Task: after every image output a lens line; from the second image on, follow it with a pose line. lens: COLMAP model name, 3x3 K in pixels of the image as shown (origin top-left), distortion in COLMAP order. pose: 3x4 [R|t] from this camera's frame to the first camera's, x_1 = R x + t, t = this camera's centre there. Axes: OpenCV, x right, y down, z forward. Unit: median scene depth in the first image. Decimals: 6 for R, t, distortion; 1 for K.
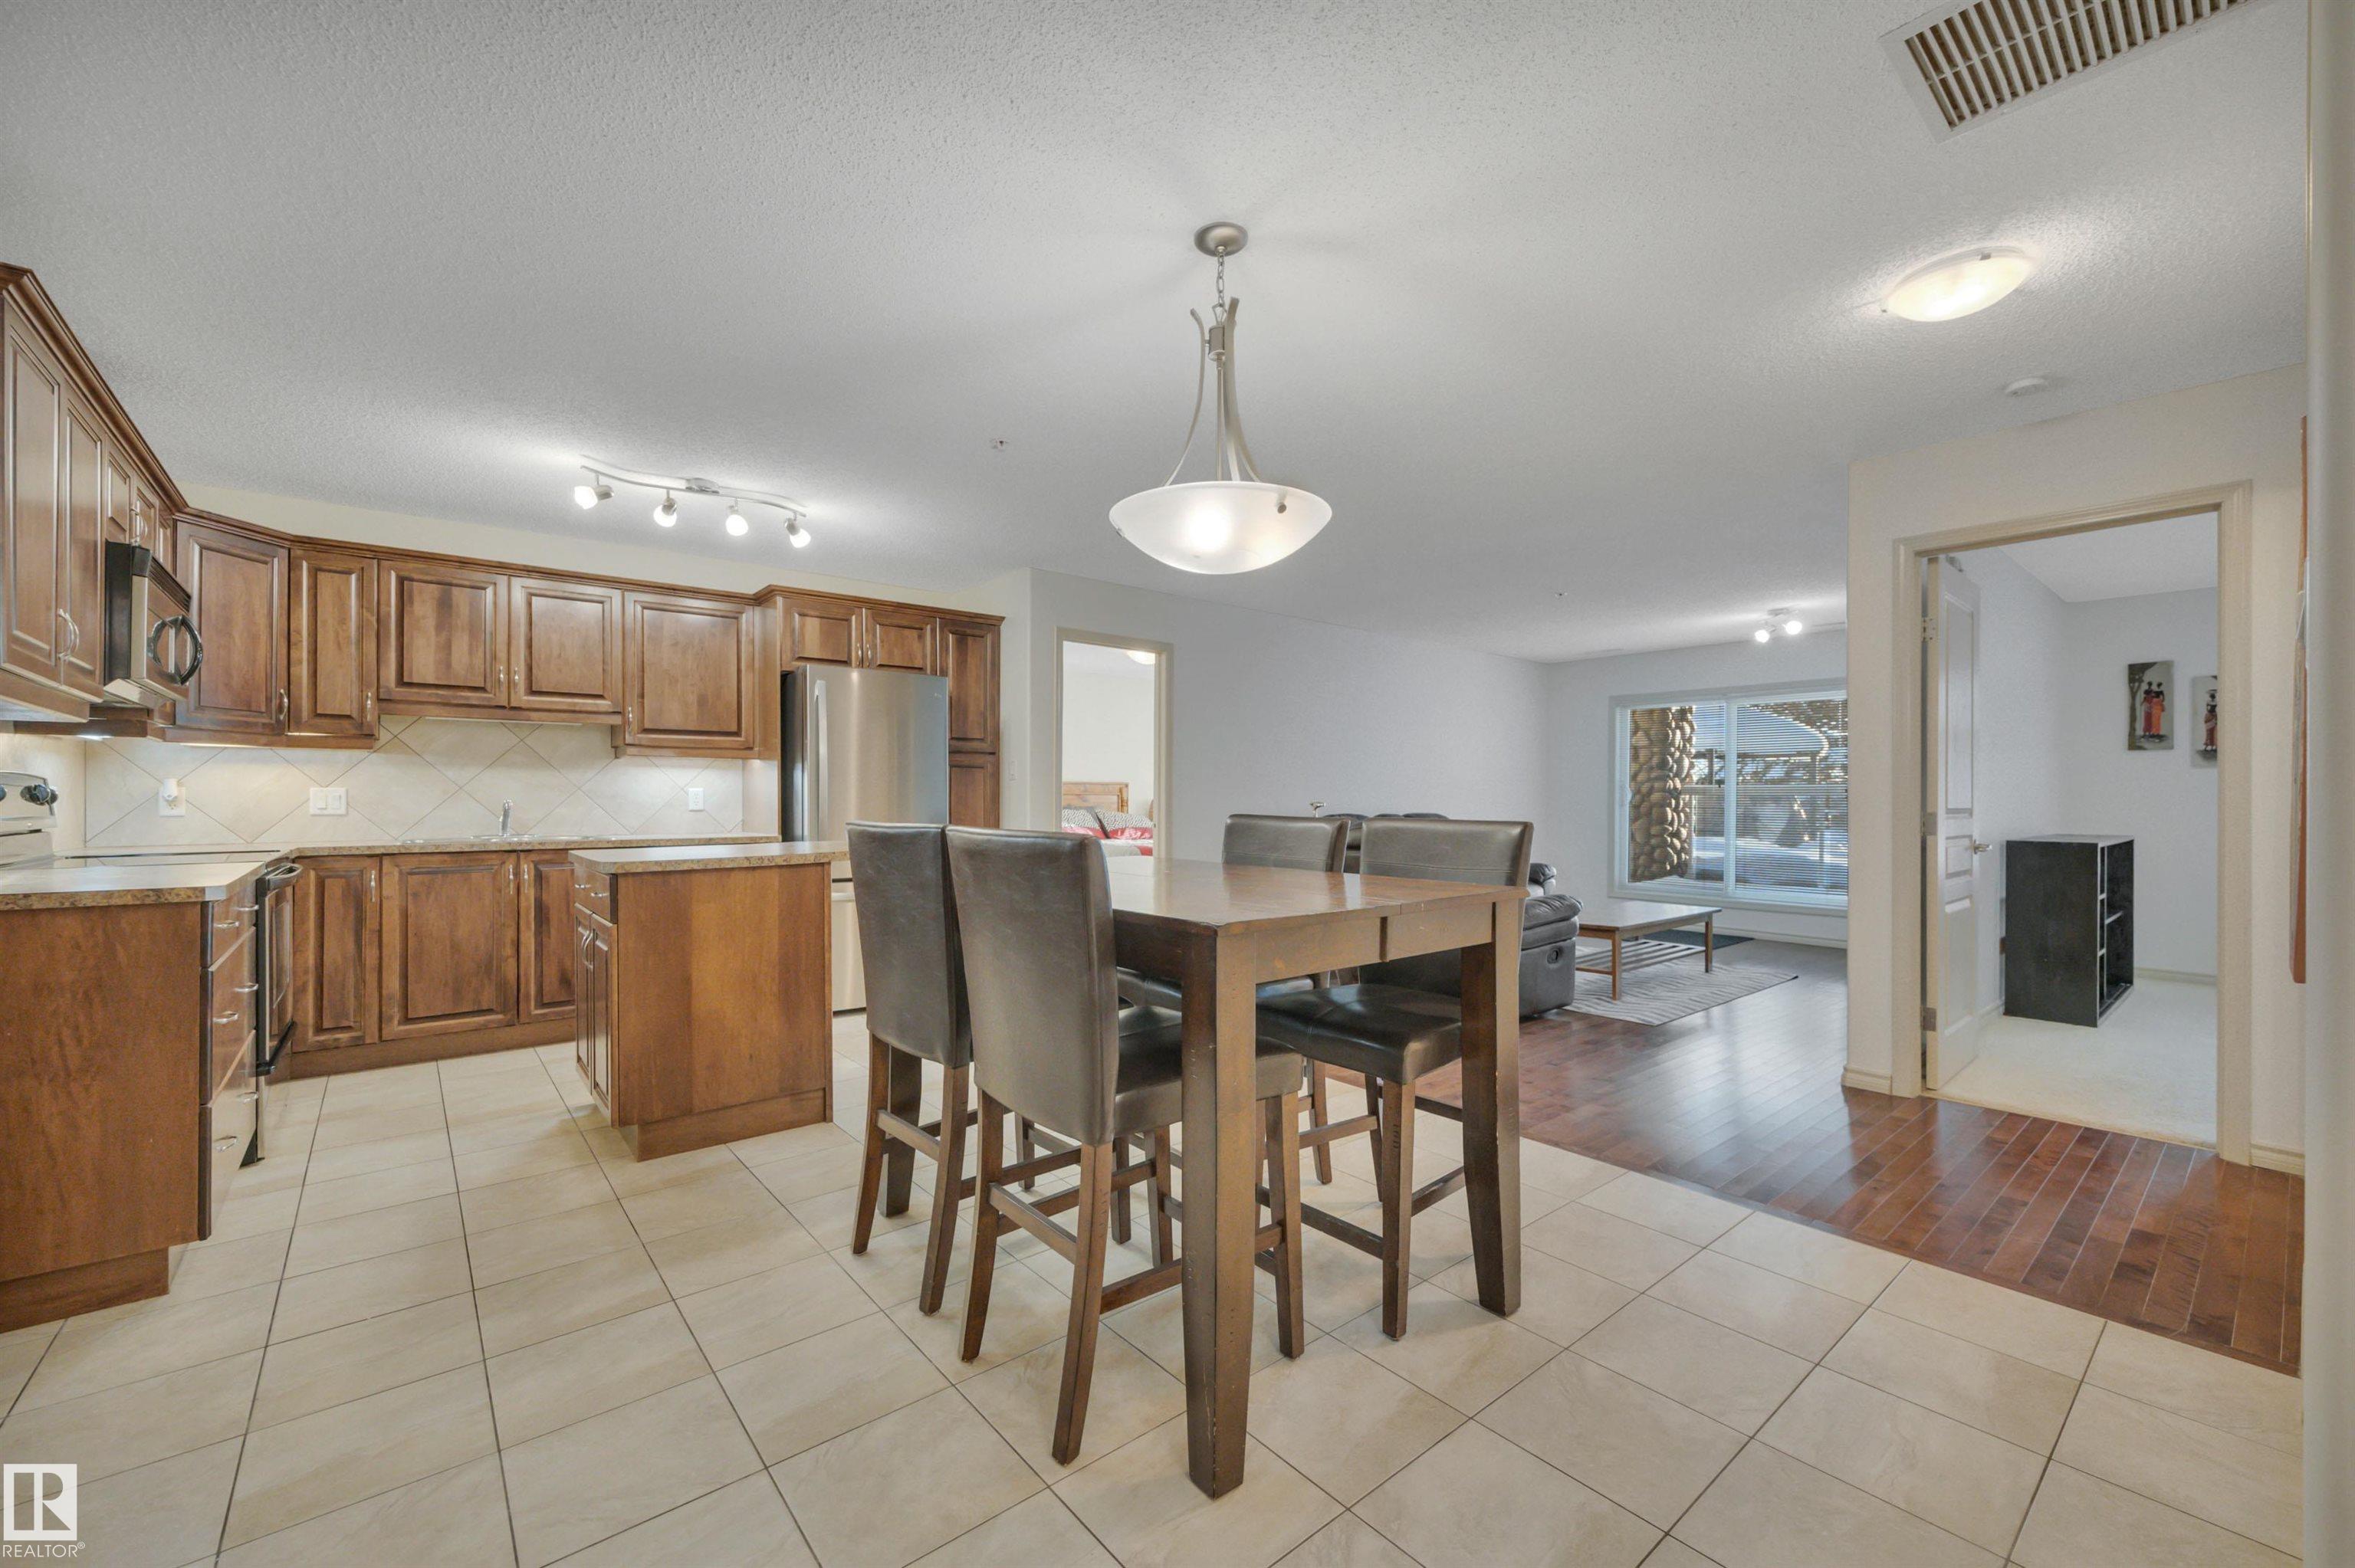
lens RADIAL K [[937.9, 0, 1176.5], [0, 937.9, 798.9], [0, 0, 1]] dist [-0.000952, -0.000026]
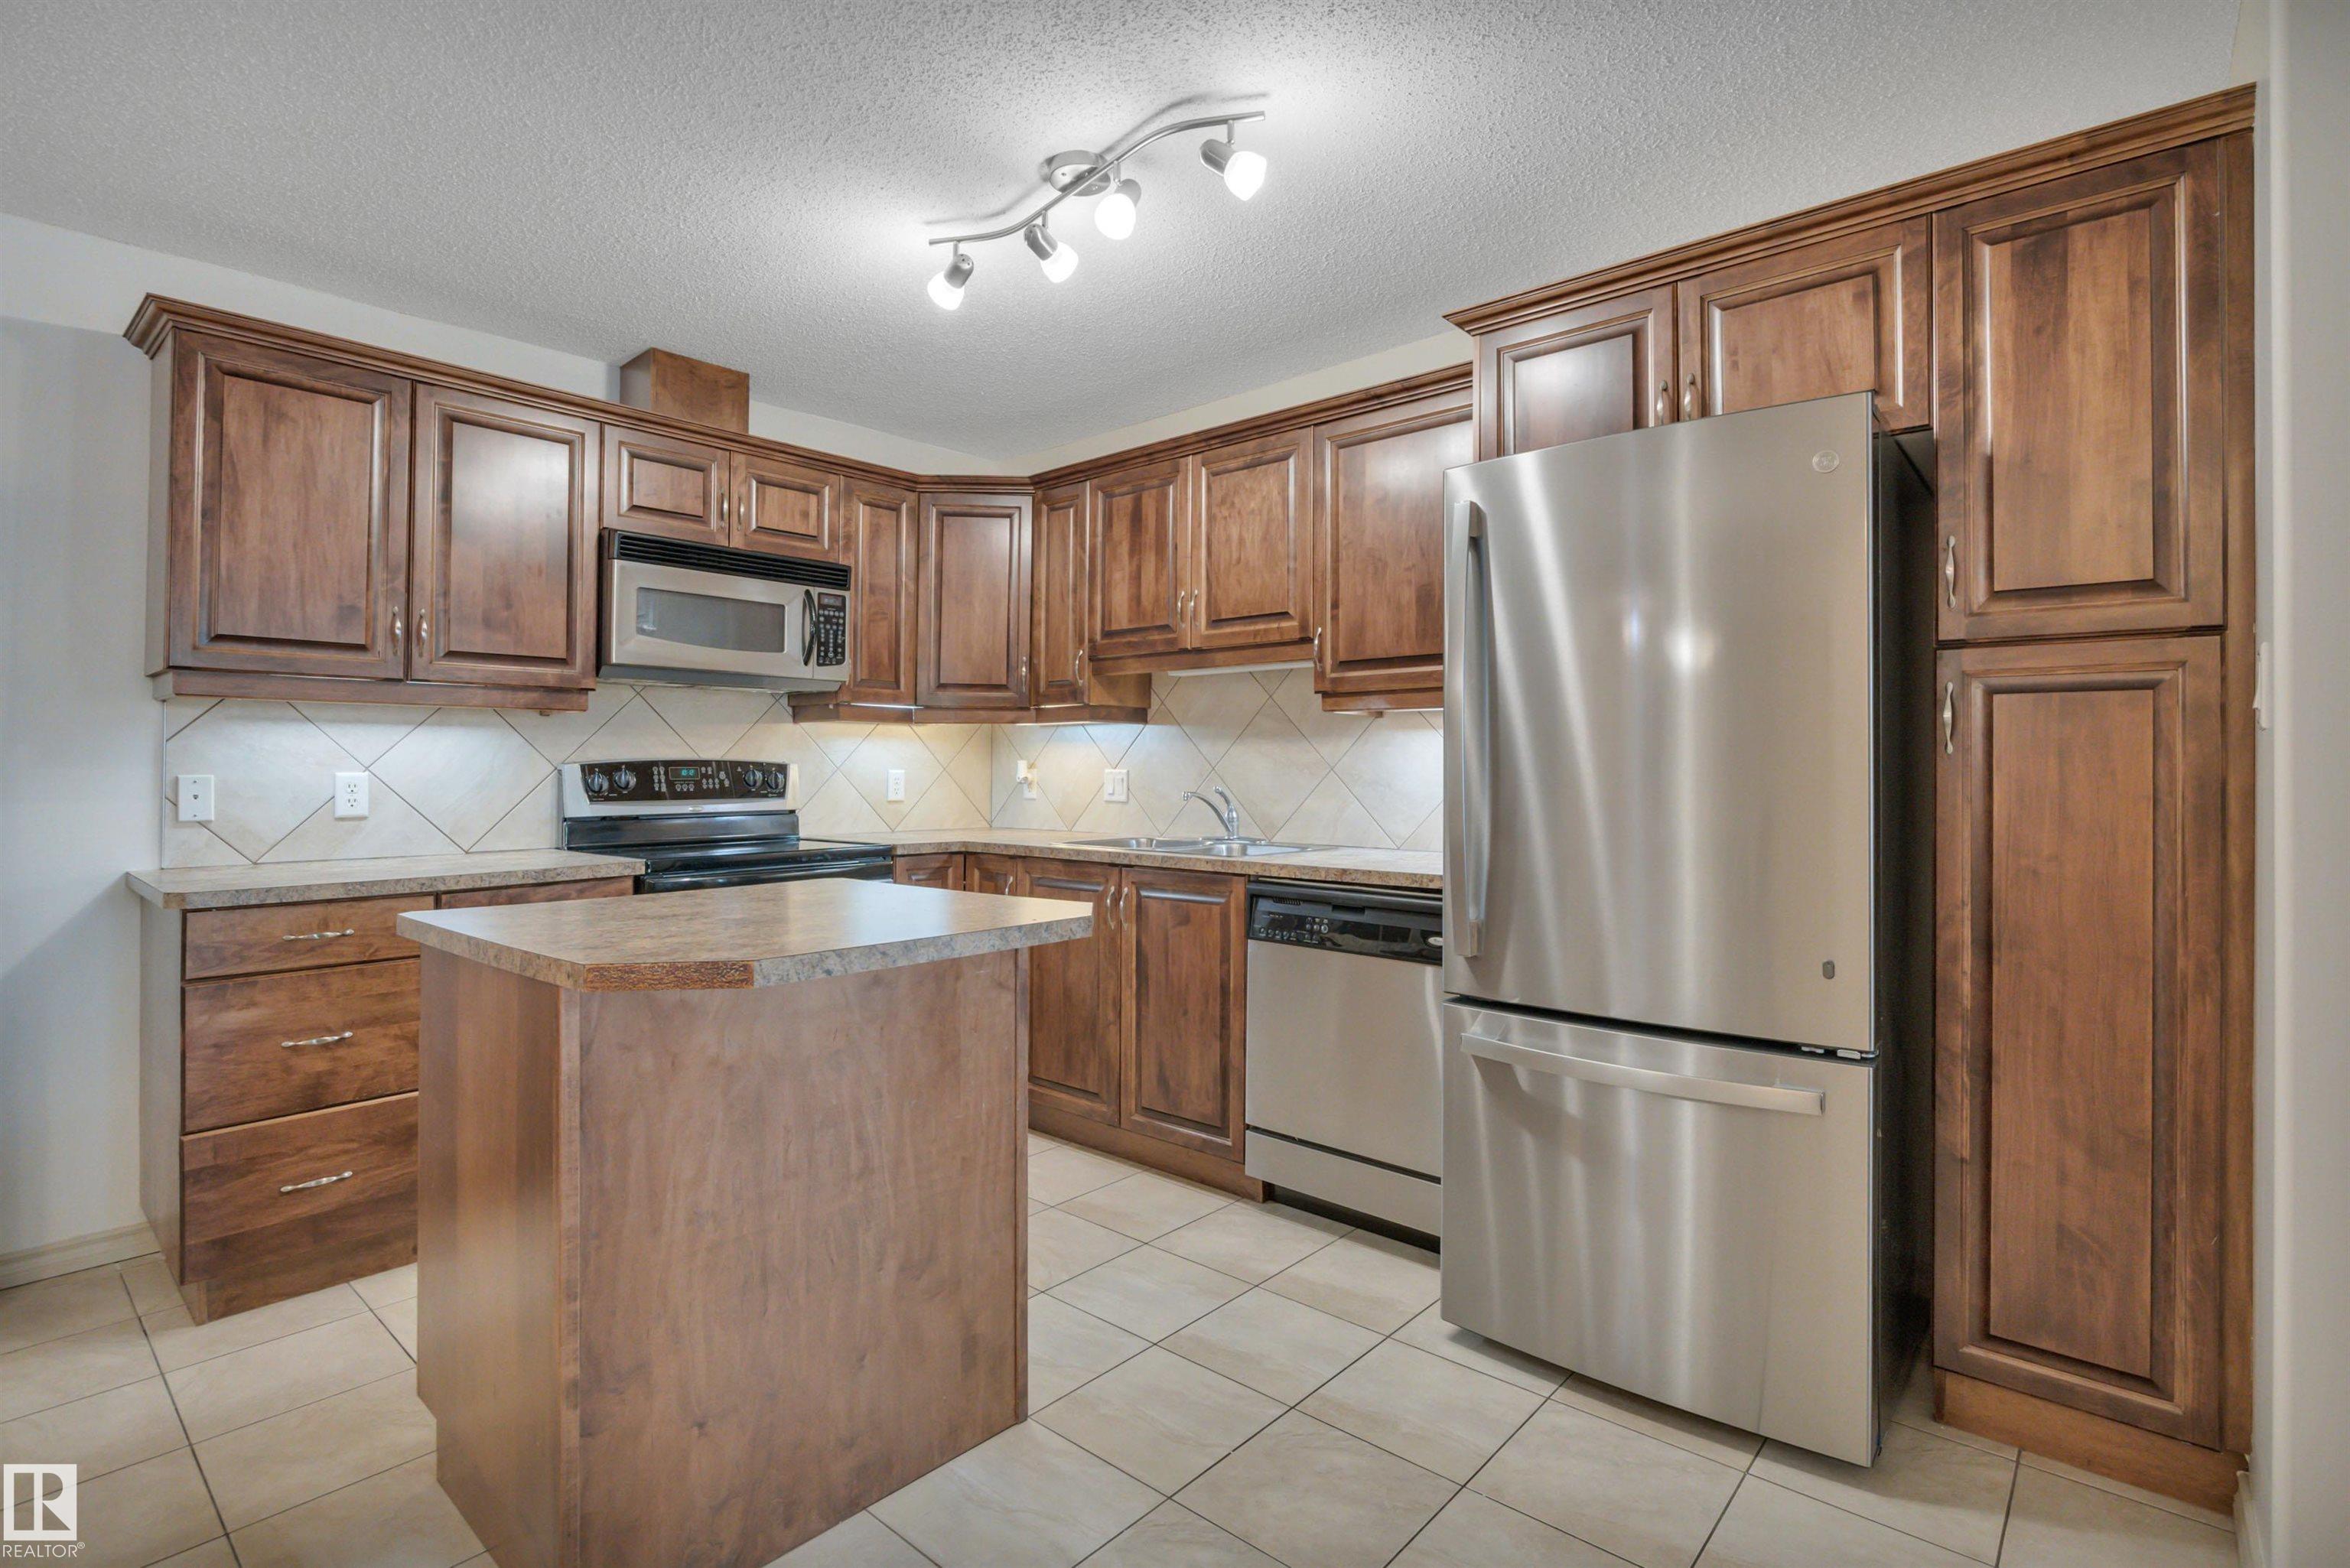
lens RADIAL K [[1116.1, 0, 1181.2], [0, 1116.1, 752.8], [0, 0, 1]] dist [-0.006359, -0.001037]
pose [[0.154450, -0.011101, -0.987938, 0.083973], [-0.001553, 0.999933, -0.011479, -0.015093], [0.987999, 0.003307, 0.154422, 0.907771]]
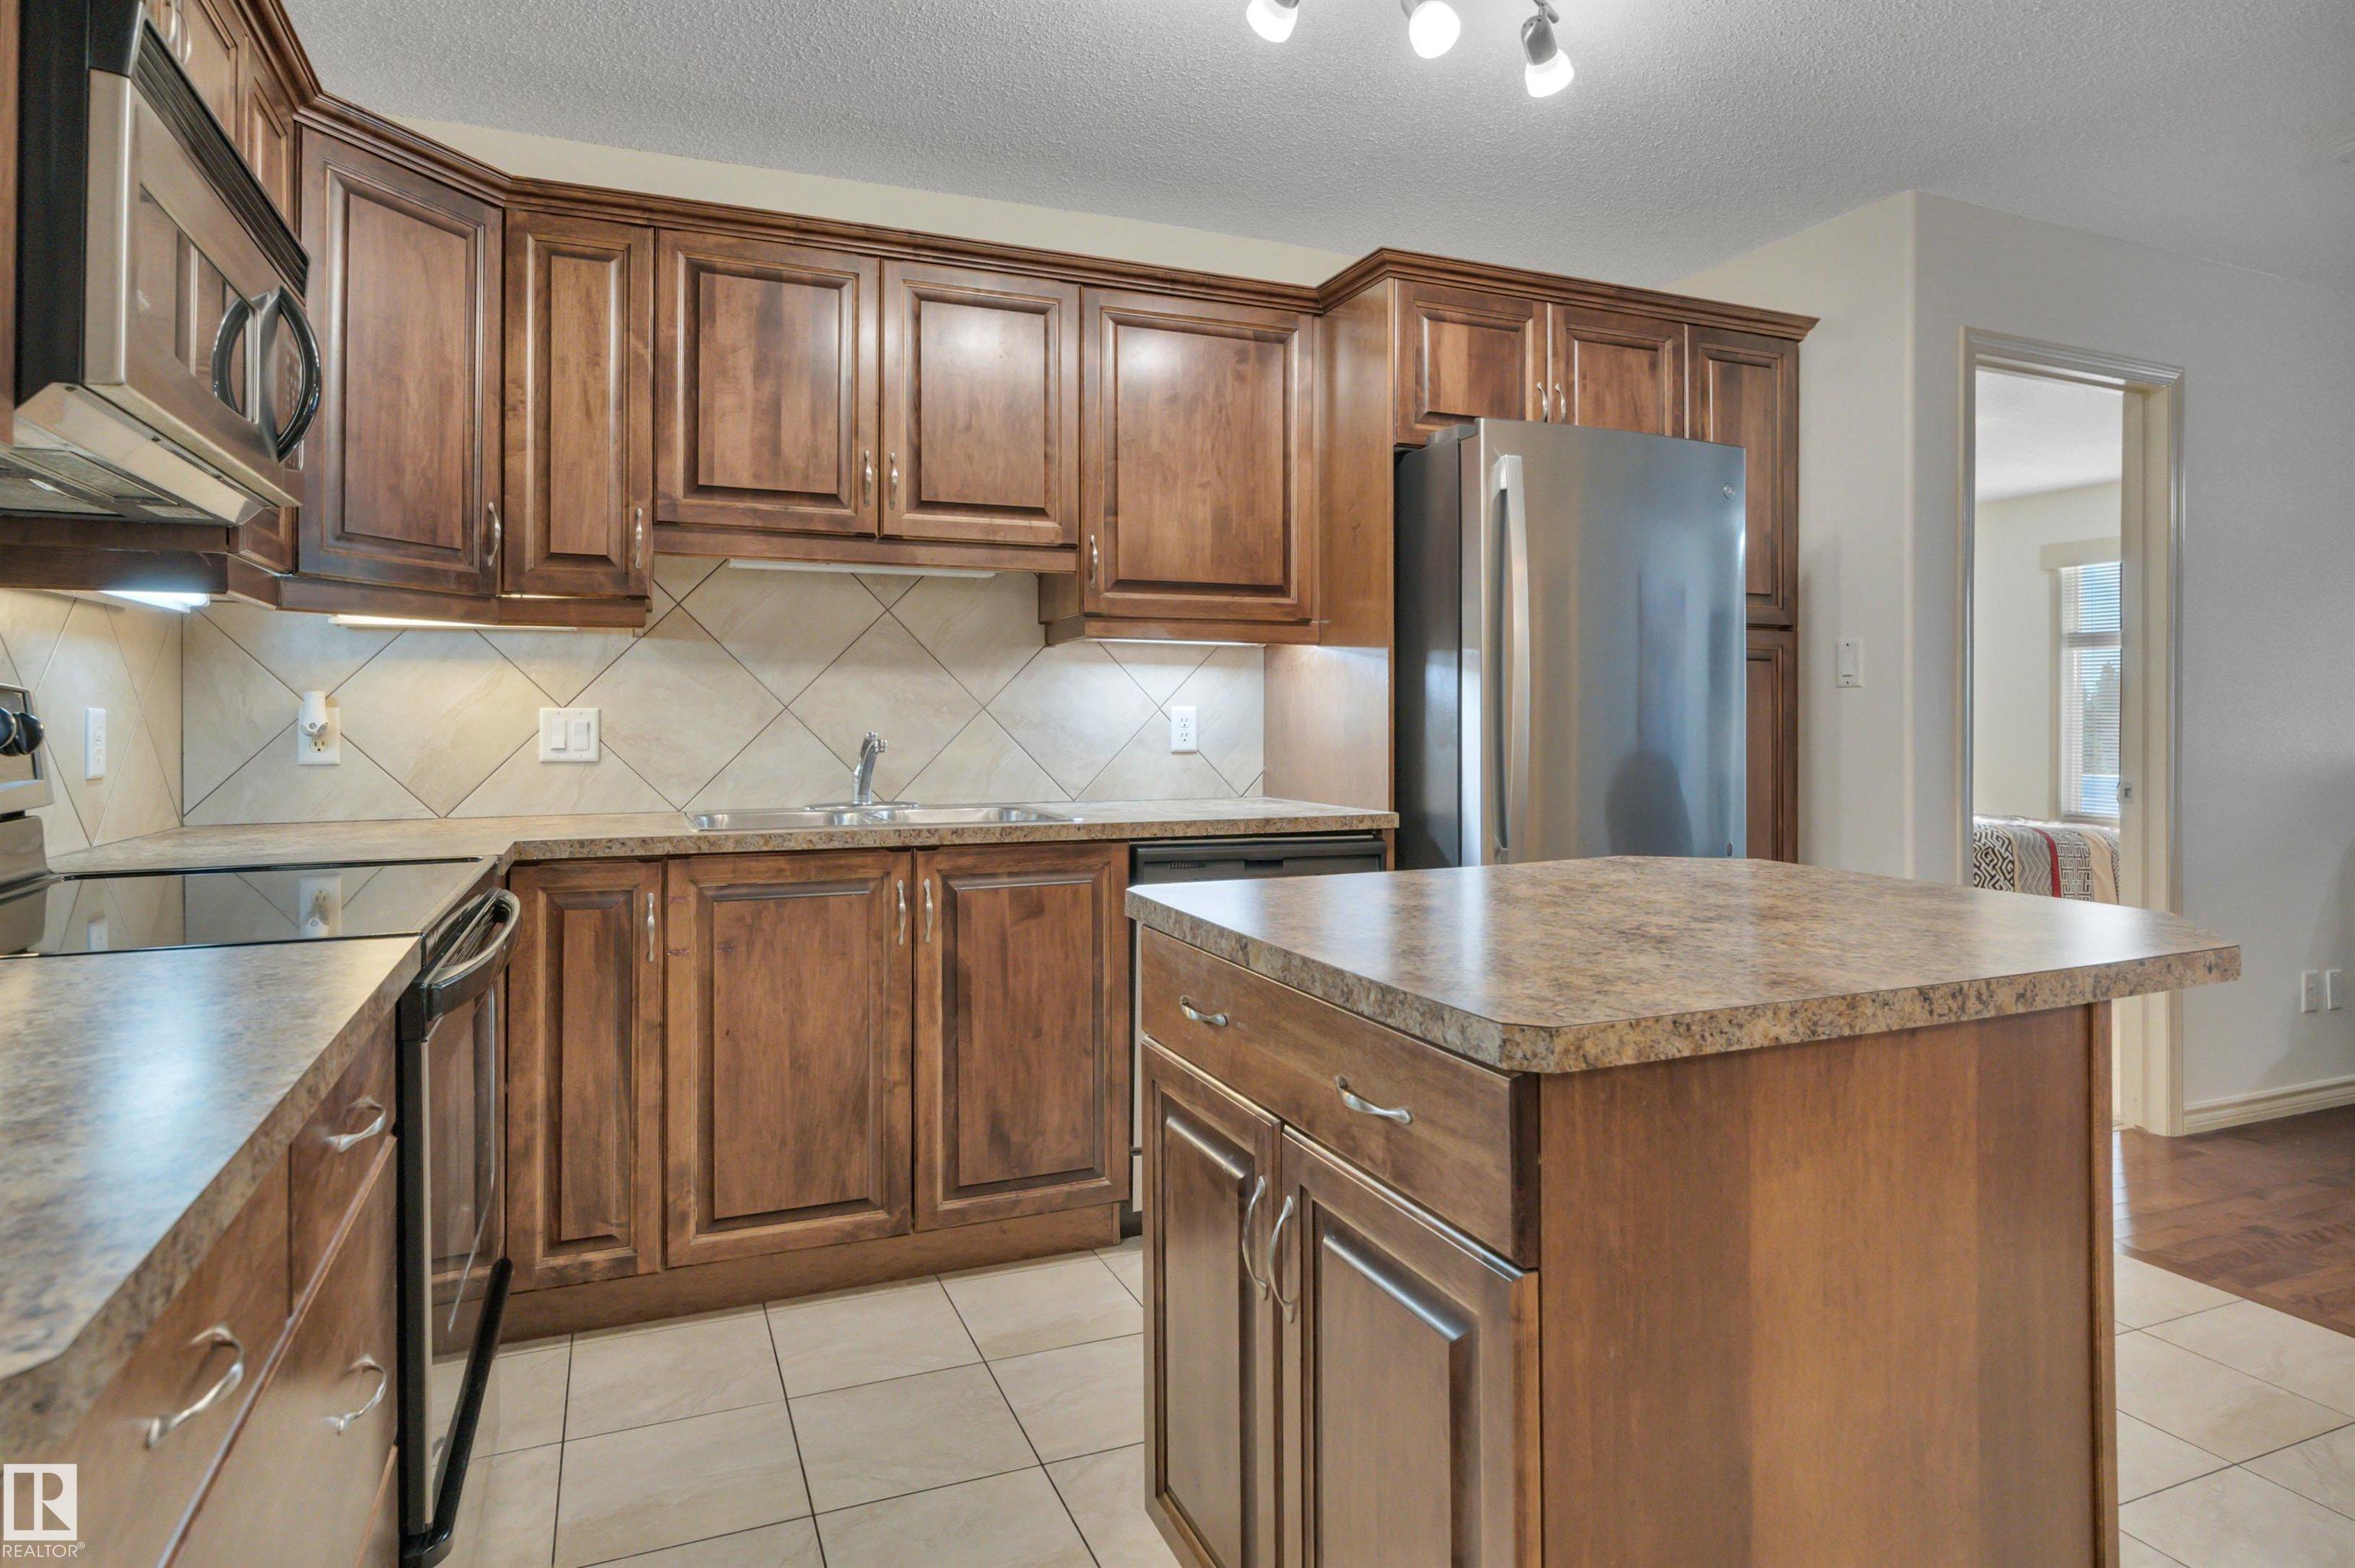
lens RADIAL K [[1299.7, 0, 1154.0], [0, 1299.7, 720.1], [0, 0, 1]] dist [-0.006077, 0.000230]
pose [[0.952899, 0.003278, -0.303269, -0.398050], [-0.002069, 0.999989, 0.004309, -0.008771], [0.303280, -0.003479, 0.952895, 0.435286]]
